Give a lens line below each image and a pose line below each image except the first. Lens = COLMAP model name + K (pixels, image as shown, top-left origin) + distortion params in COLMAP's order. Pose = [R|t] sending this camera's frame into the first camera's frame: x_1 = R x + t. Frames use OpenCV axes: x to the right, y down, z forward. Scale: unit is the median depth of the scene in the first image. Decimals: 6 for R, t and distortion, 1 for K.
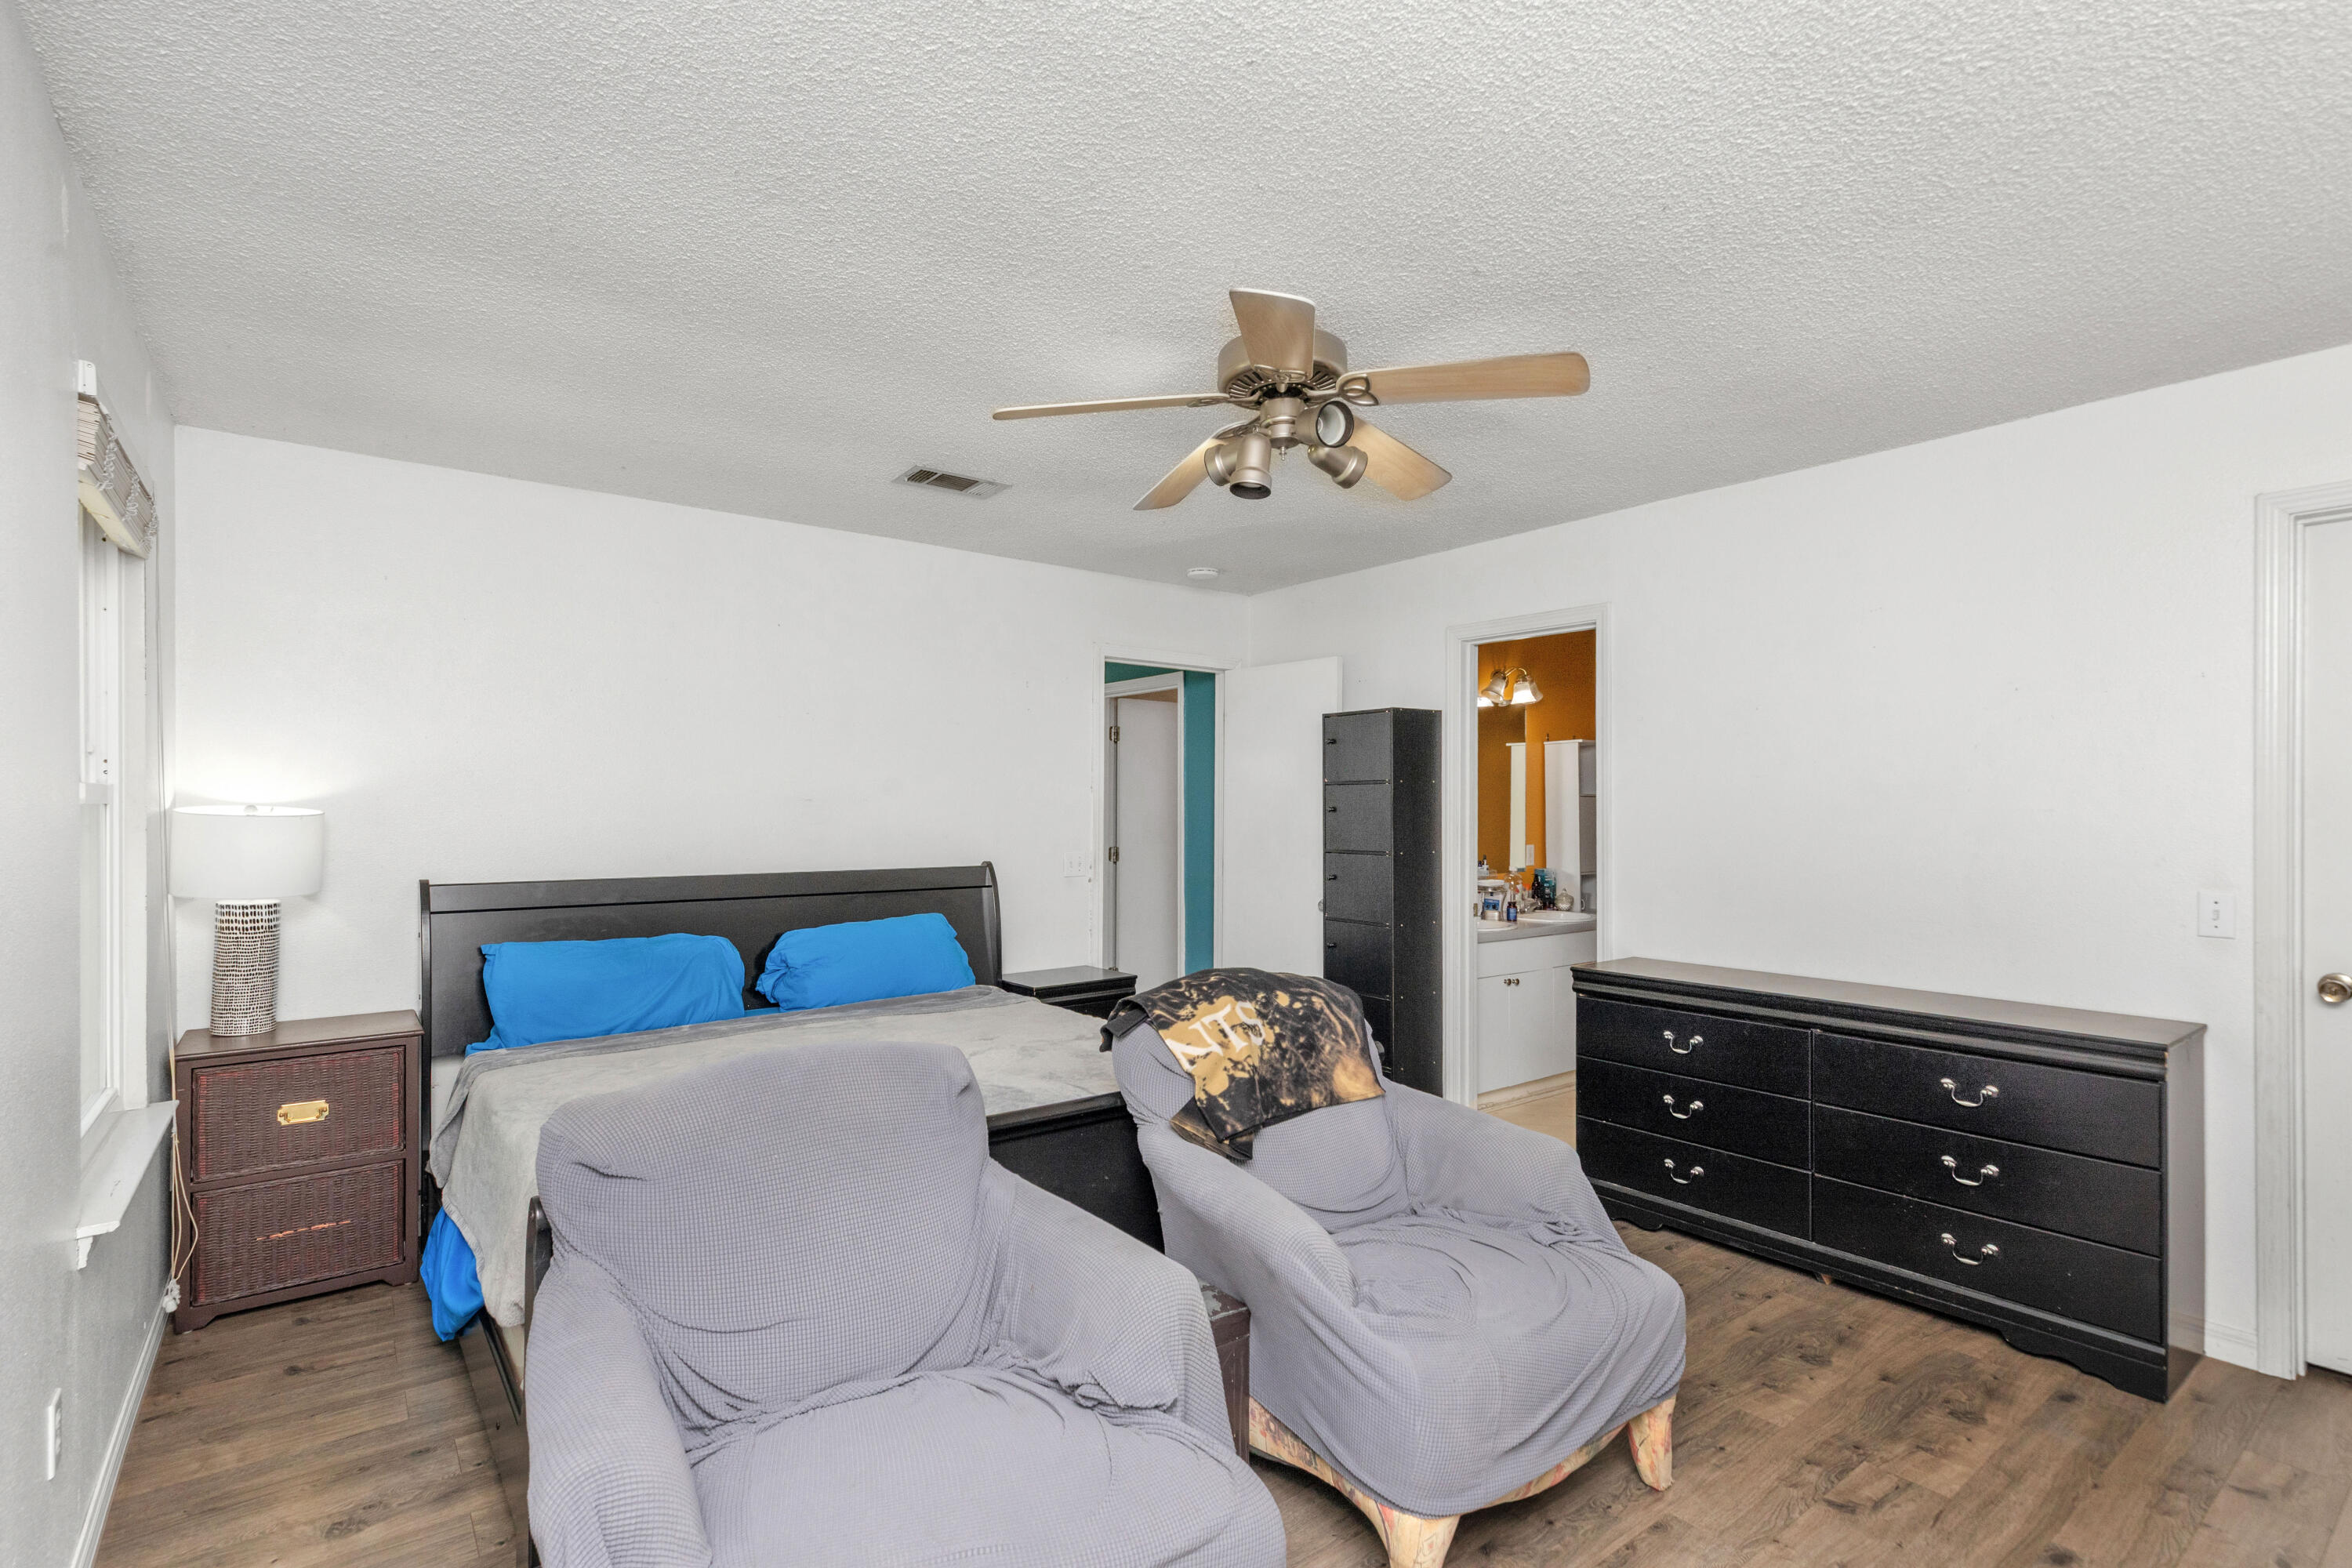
lens RADIAL K [[1105.0, 0, 1178.1], [0, 1105.0, 798.3], [0, 0, 1]] dist [0.013640, 0.000197]
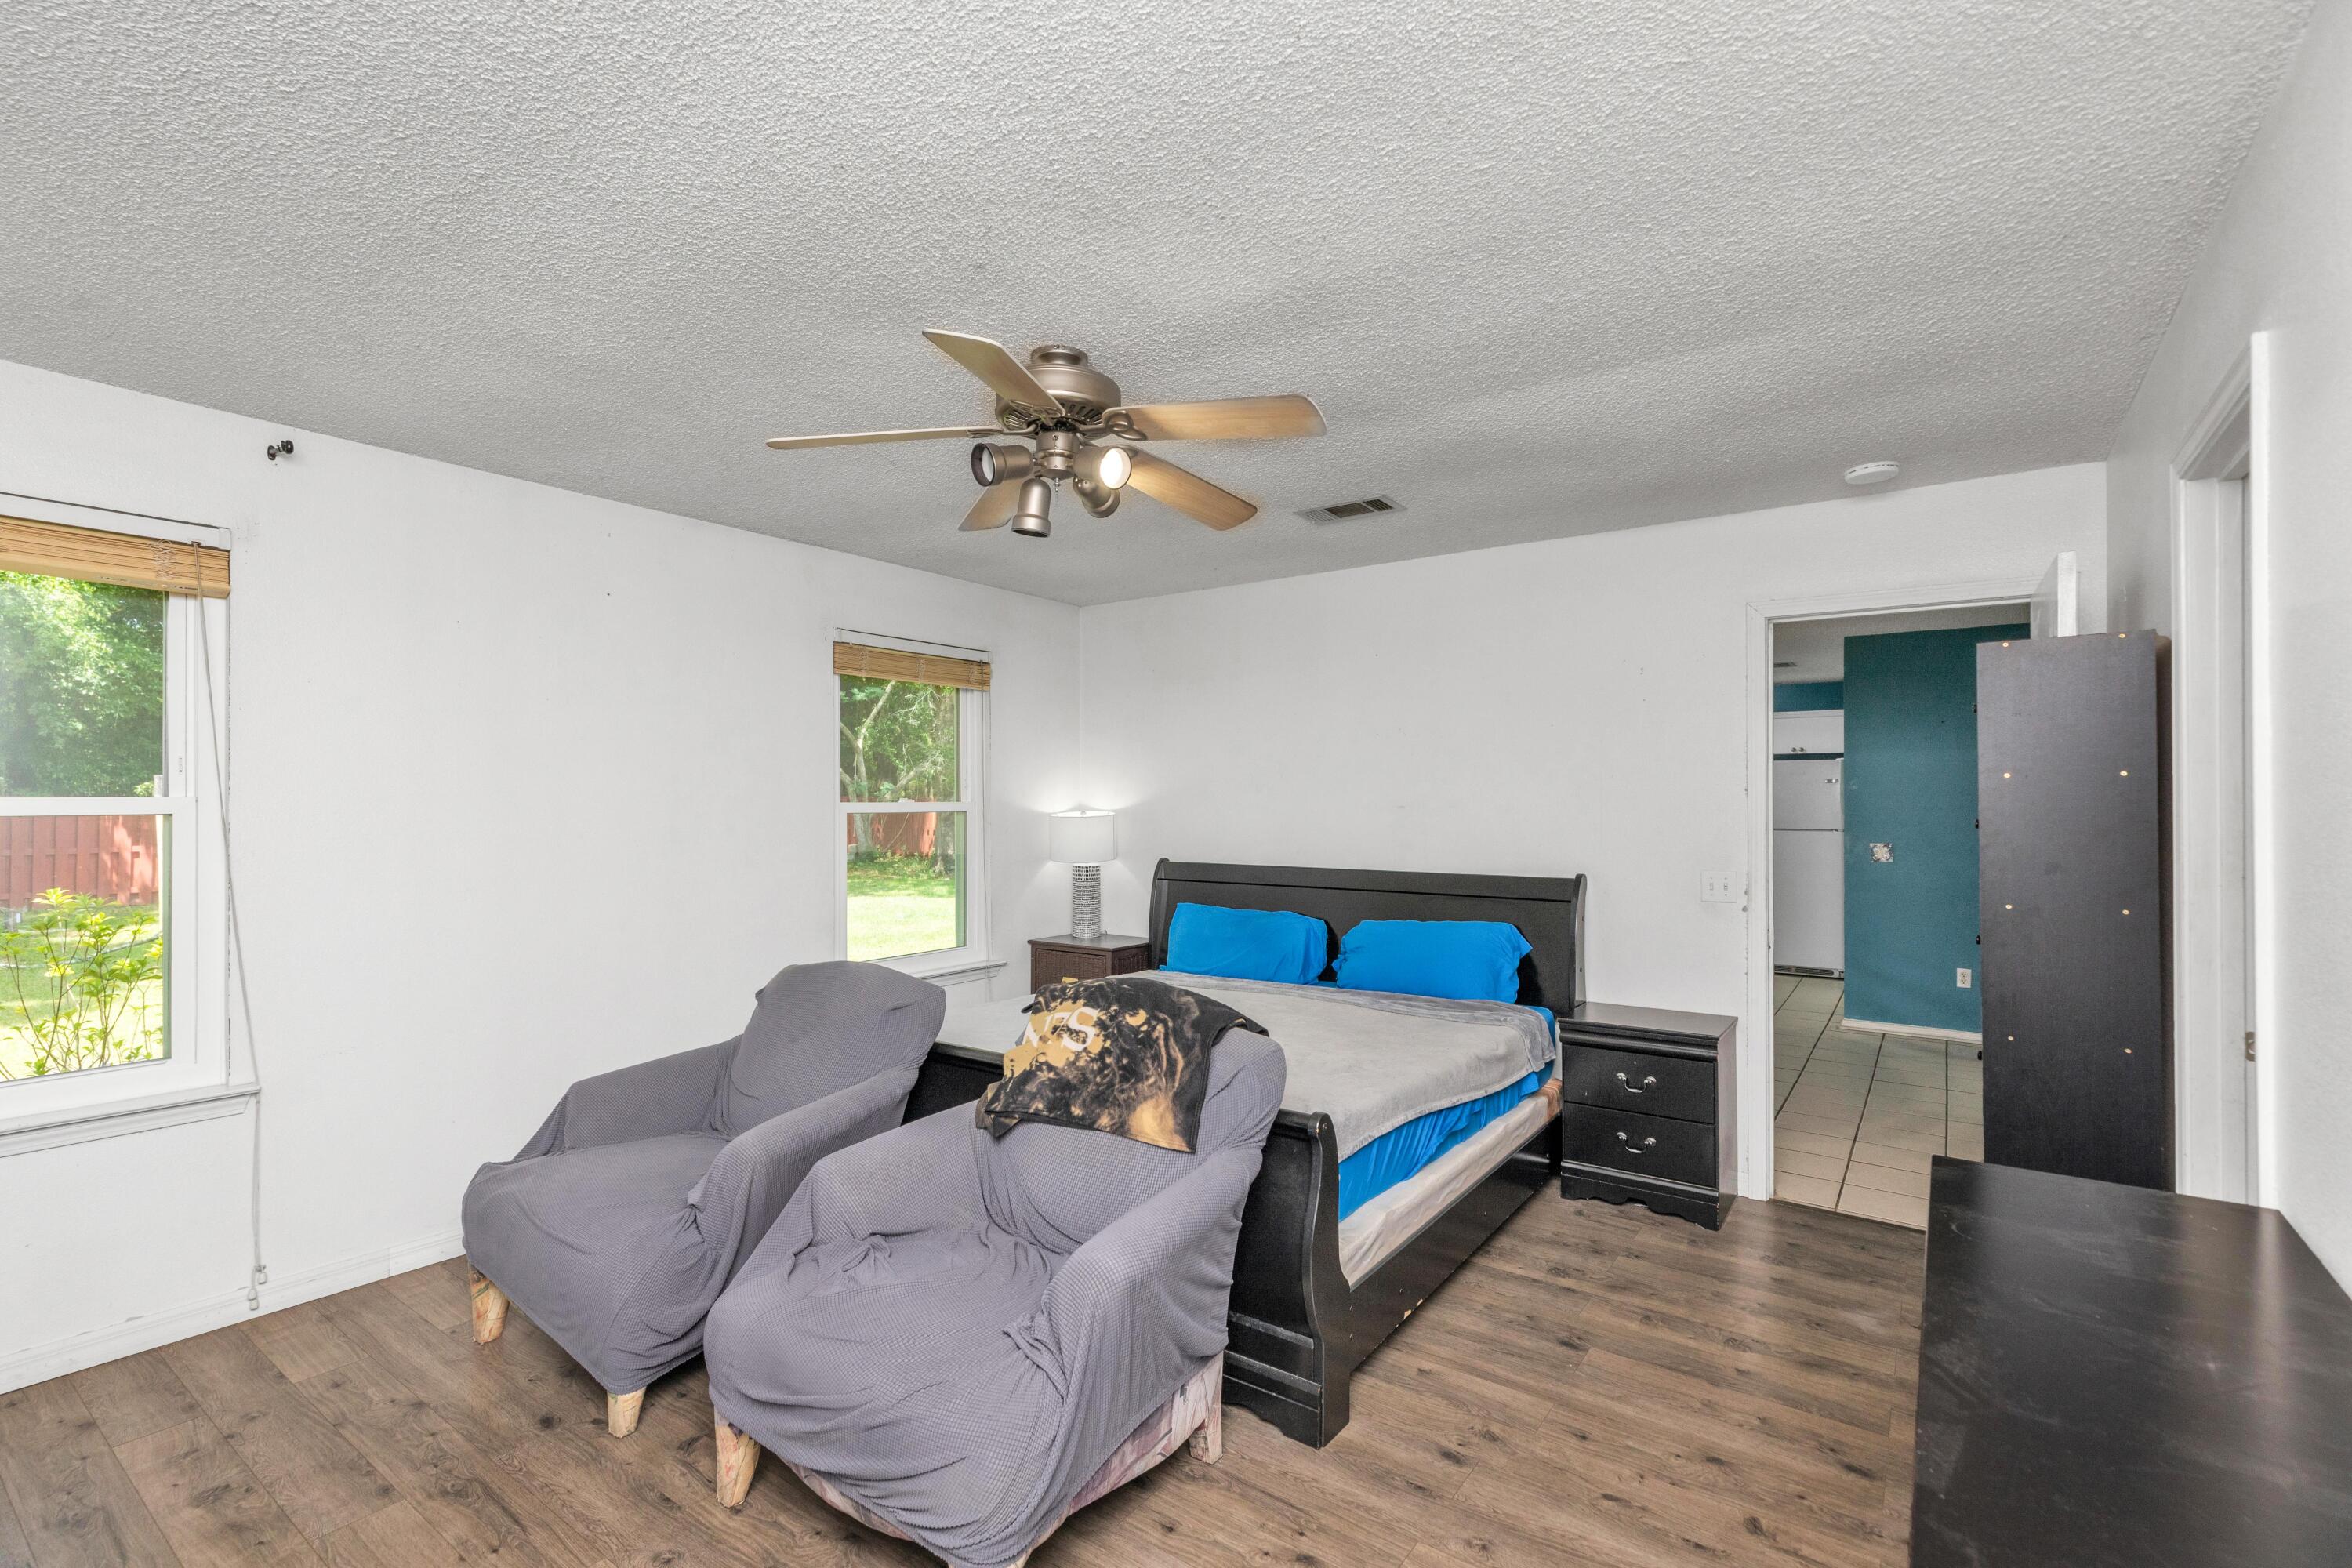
lens RADIAL K [[1105.0, 0, 1182.7], [0, 1105.0, 796.8], [0, 0, 1]] dist [0.013640, 0.000197]
pose [[0.289656, 0.000149, -0.957131, 0.824752], [0.004408, 0.999989, 0.001490, -0.011578], [0.957121, -0.004650, 0.289652, 0.601237]]
